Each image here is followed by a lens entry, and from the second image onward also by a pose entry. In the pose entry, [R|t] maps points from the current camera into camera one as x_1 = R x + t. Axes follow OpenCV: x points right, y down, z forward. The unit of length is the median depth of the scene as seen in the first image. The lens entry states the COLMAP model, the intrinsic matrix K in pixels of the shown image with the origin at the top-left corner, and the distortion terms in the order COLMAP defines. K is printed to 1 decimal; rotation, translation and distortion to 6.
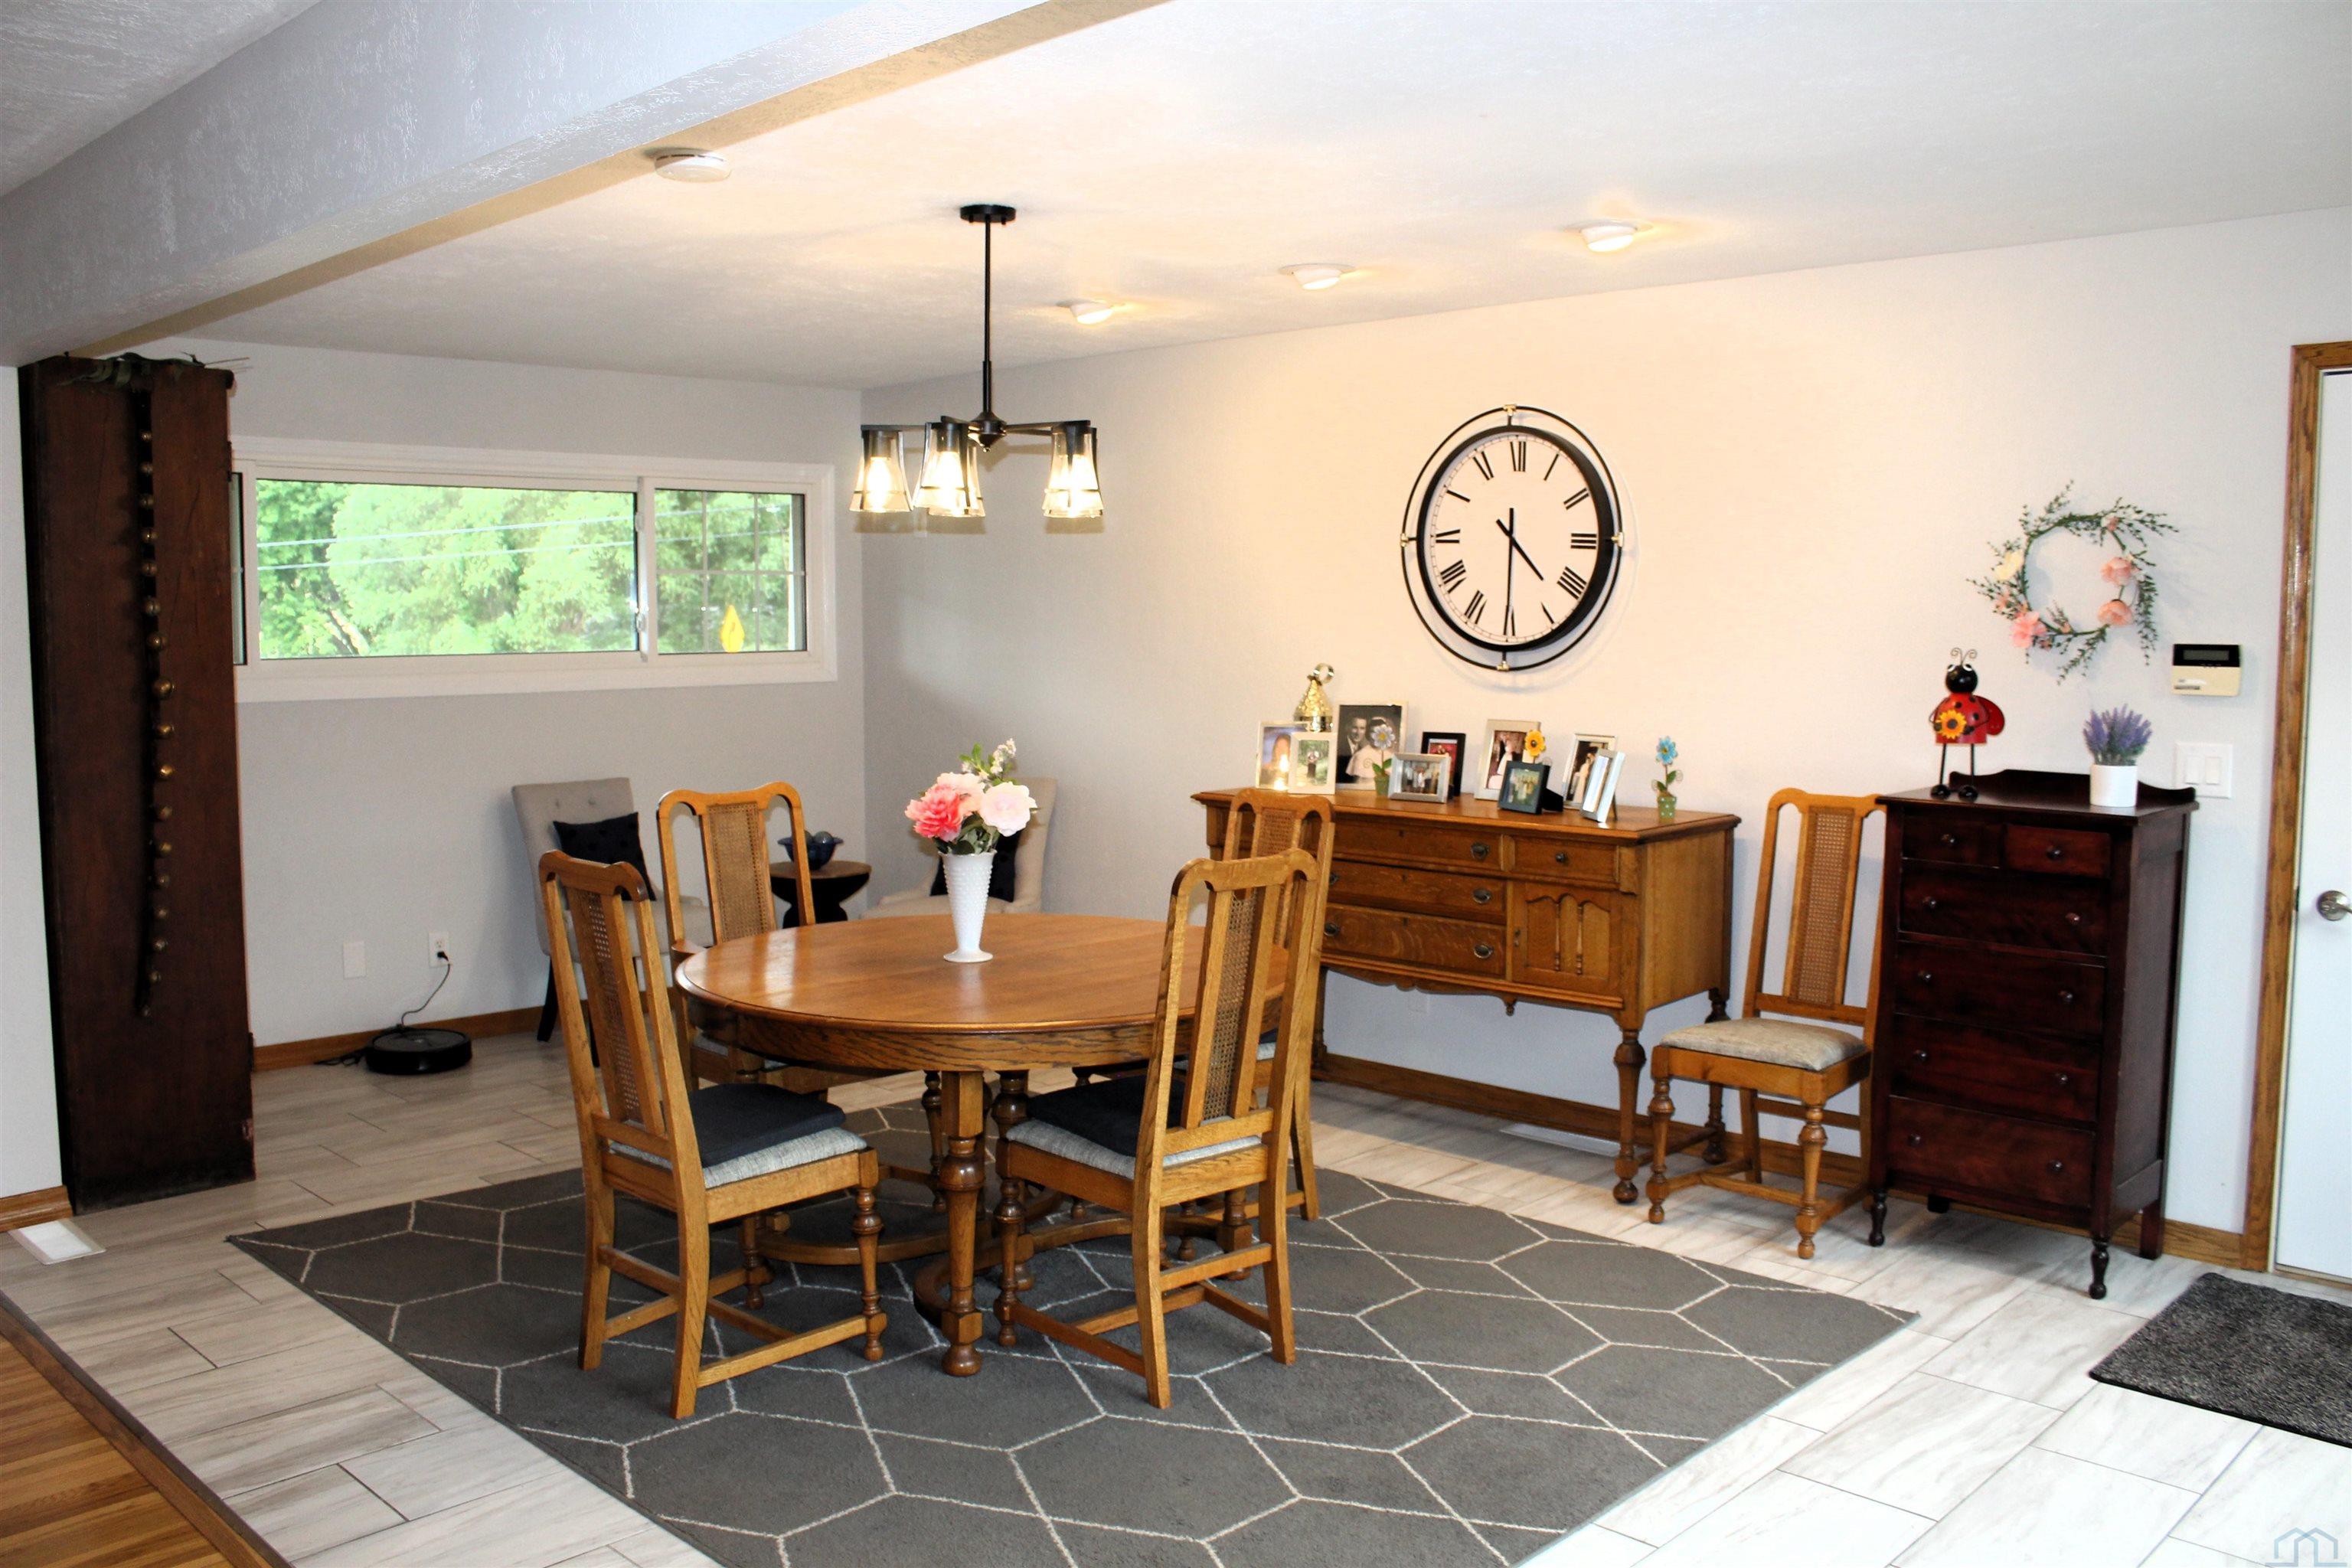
lens RADIAL K [[1943.6, 0, 1176.0], [0, 1943.6, 784.0], [0, 0, 1]] dist [-0.155638, 0.127043]
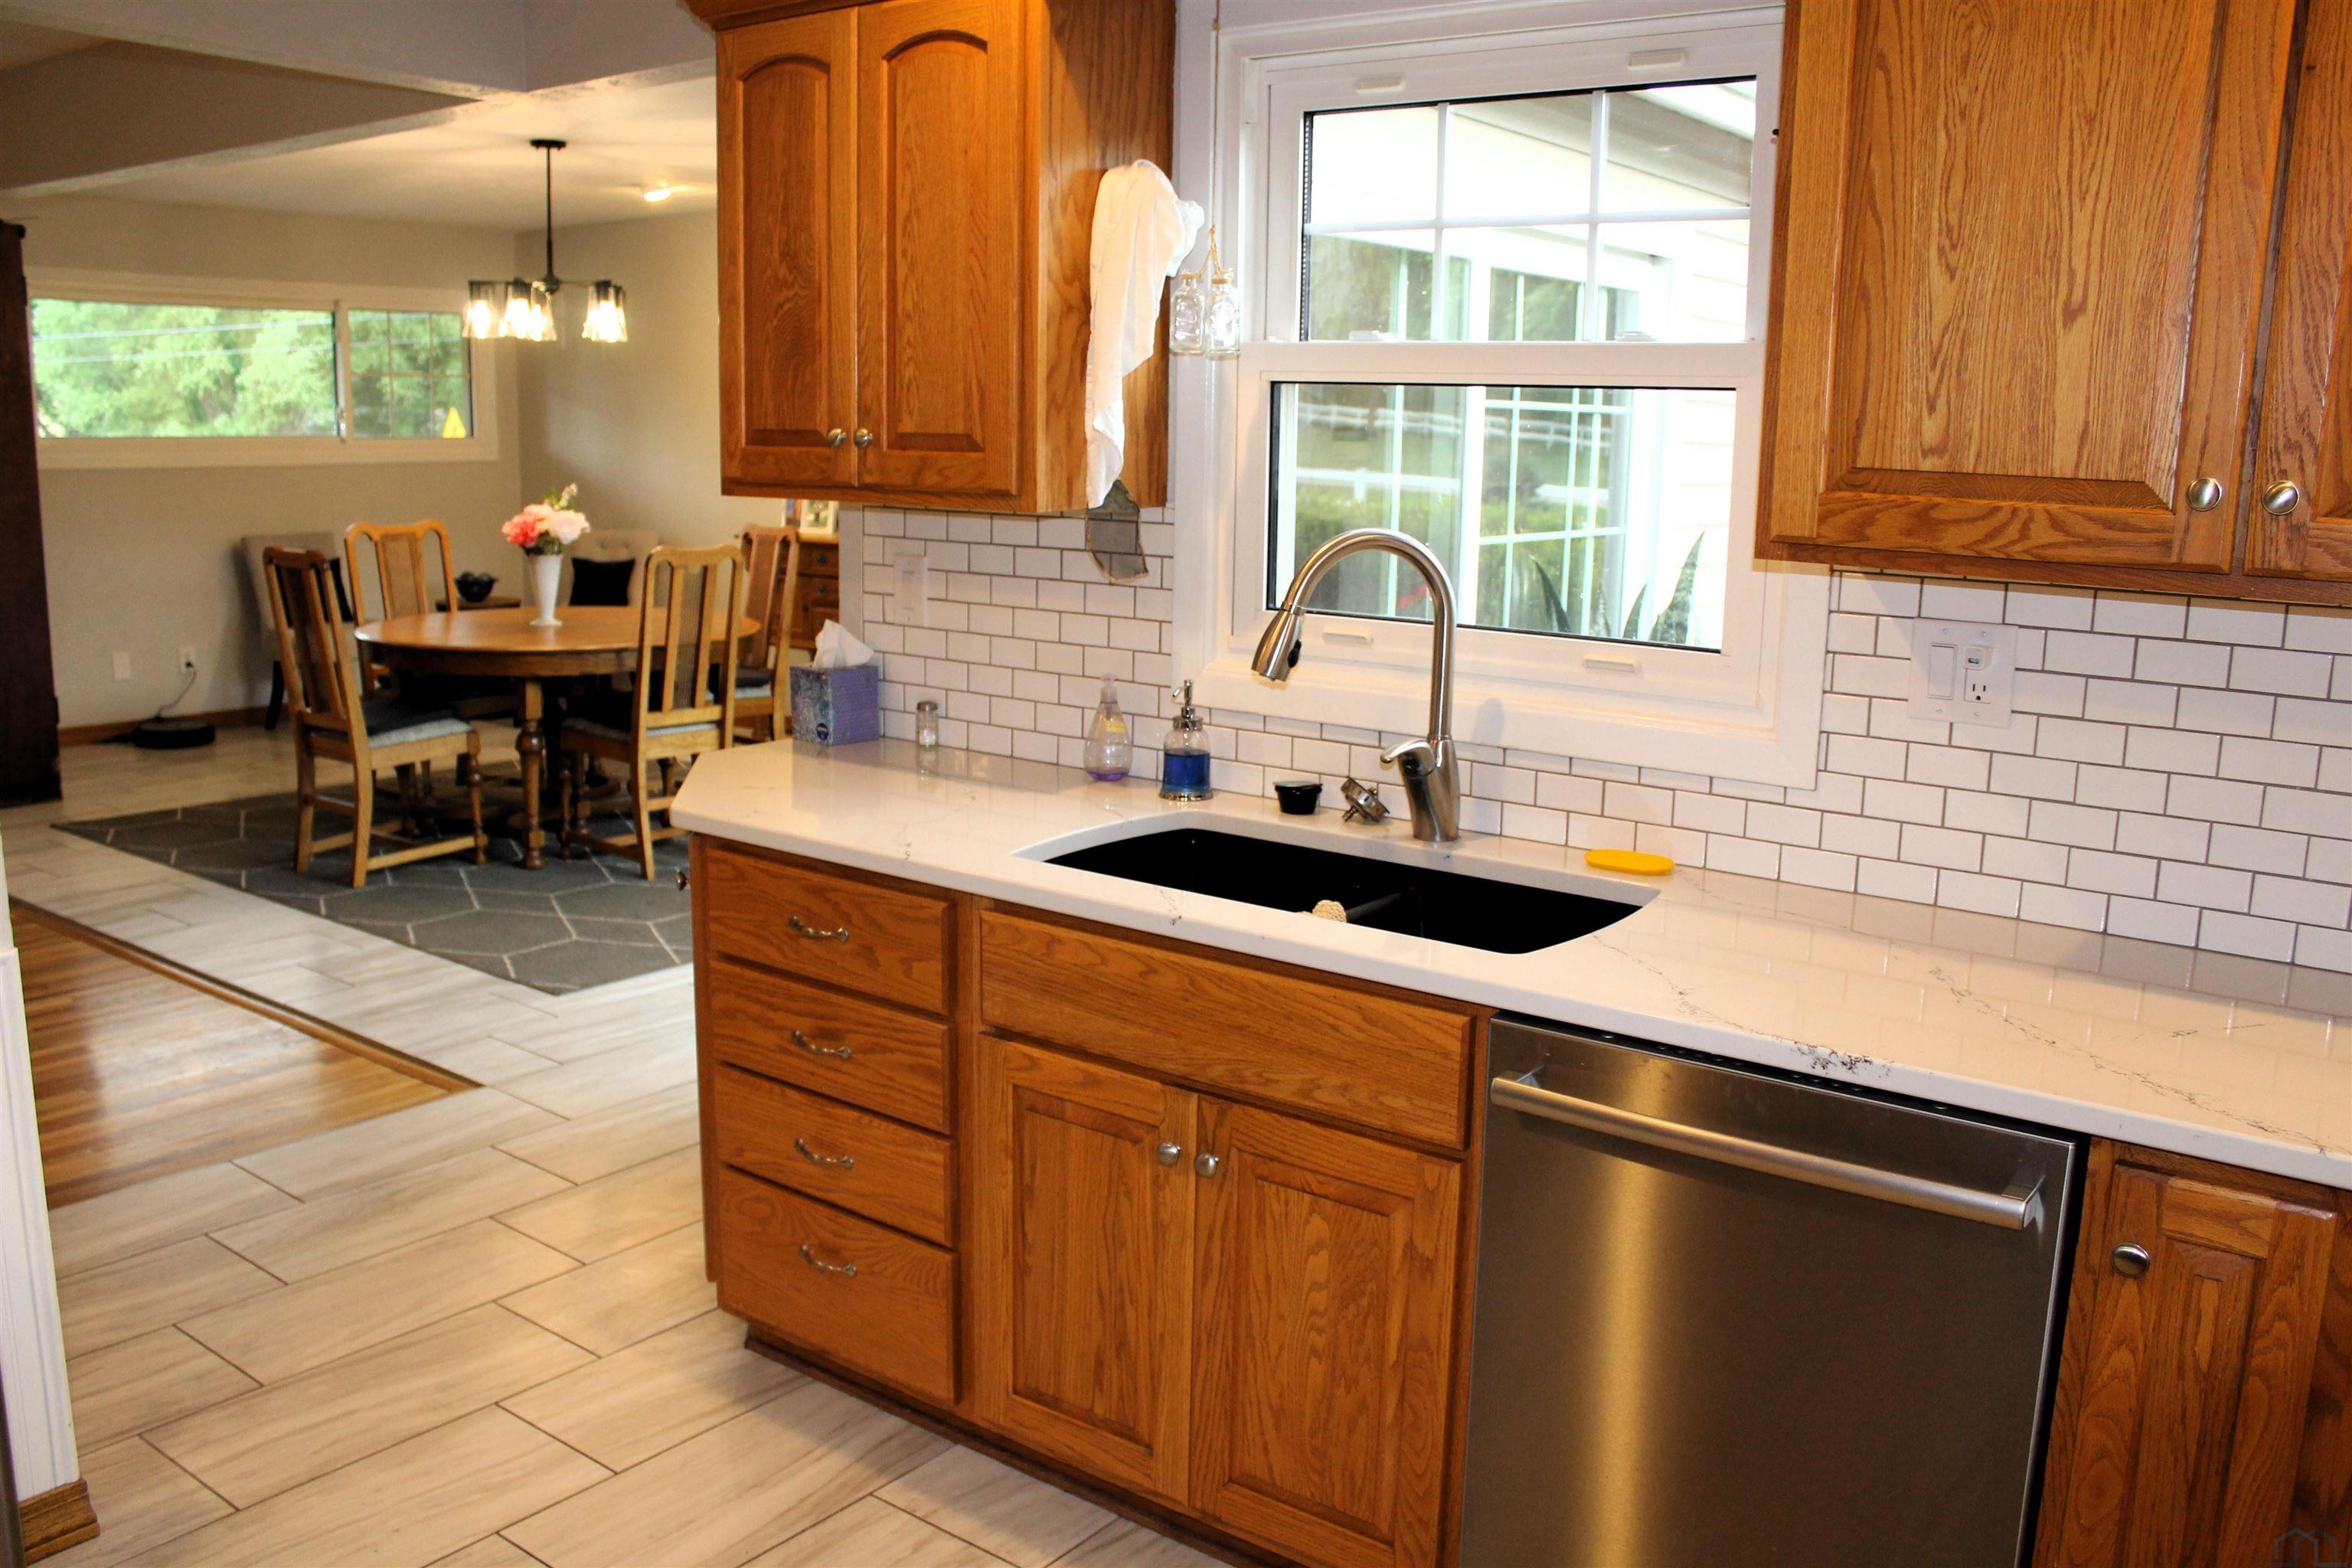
lens RADIAL K [[1943.6, 0, 1176.0], [0, 1943.6, 784.0], [0, 0, 1]] dist [-0.155638, 0.127043]
pose [[0.991826, -0.006958, 0.127412, 0.138840], [-0.005417, 0.995316, 0.096521, 0.046304], [-0.127486, -0.096422, 0.987142, -0.417679]]
